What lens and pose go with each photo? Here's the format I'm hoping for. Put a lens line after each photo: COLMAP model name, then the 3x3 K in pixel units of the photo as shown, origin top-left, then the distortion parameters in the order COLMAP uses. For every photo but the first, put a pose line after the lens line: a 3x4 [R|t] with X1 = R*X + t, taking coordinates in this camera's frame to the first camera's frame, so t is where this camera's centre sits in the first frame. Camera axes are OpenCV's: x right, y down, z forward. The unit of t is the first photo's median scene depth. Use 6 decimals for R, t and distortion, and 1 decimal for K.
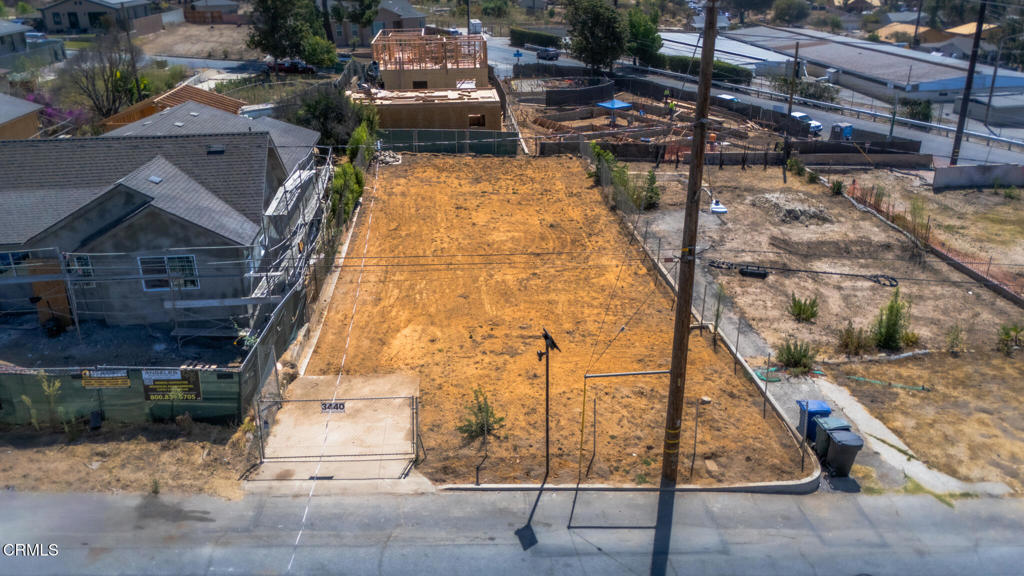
lens RADIAL K [[807.5, 0, 512.0], [0, 807.5, 288.0], [0, 0, 1]] dist [0.048999, -0.005626]
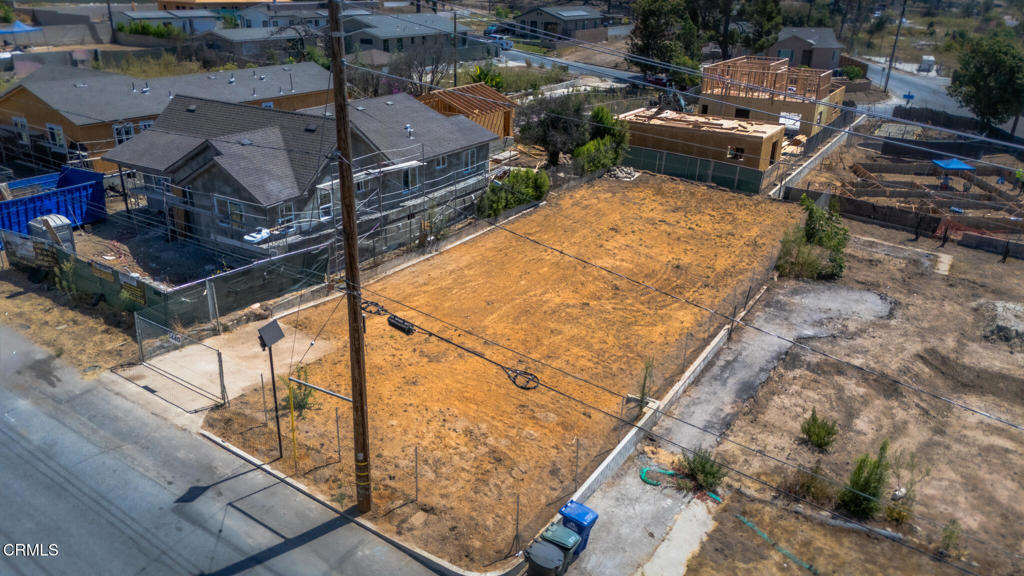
lens RADIAL K [[749.8, 0, 512.0], [0, 749.8, 288.0], [0, 0, 1]] dist [0.036569, -0.004437]
pose [[0.804237, 0.260437, -0.534205, 0.732669], [-0.260986, 0.962327, 0.076245, -0.137110], [0.533937, 0.078101, 0.841910, 0.291645]]
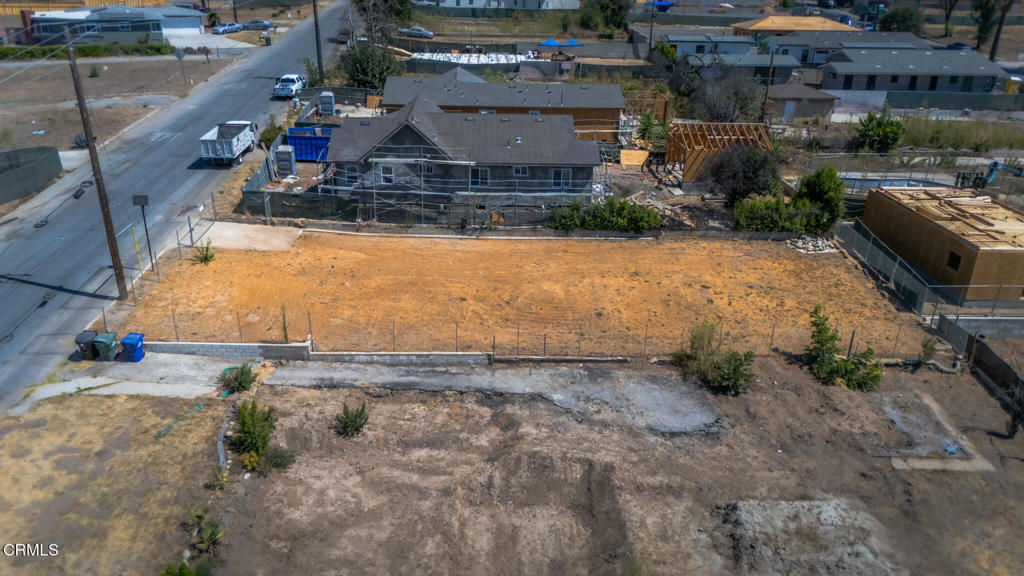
lens RADIAL K [[749.8, 0, 512.0], [0, 749.8, 288.0], [0, 0, 1]] dist [0.036569, -0.004437]
pose [[-0.045238, 0.401507, -0.914738, 1.675677], [-0.403748, 0.830209, 0.384371, -0.789930], [0.913751, 0.386712, 0.124551, 1.533979]]
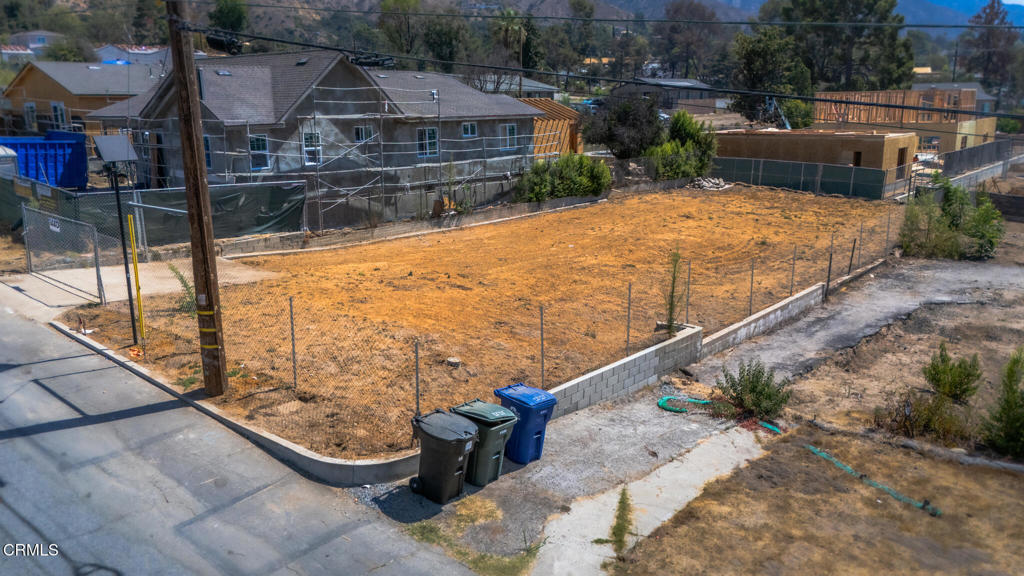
lens RADIAL K [[804.6, 0, 512.0], [0, 804.6, 288.0], [0, 0, 1]] dist [0.029840, -0.005737]
pose [[0.712716, 0.168270, -0.680970, 0.775496], [-0.269766, 0.961890, -0.044655, 0.110815], [0.647504, 0.215529, 0.730948, 0.631609]]
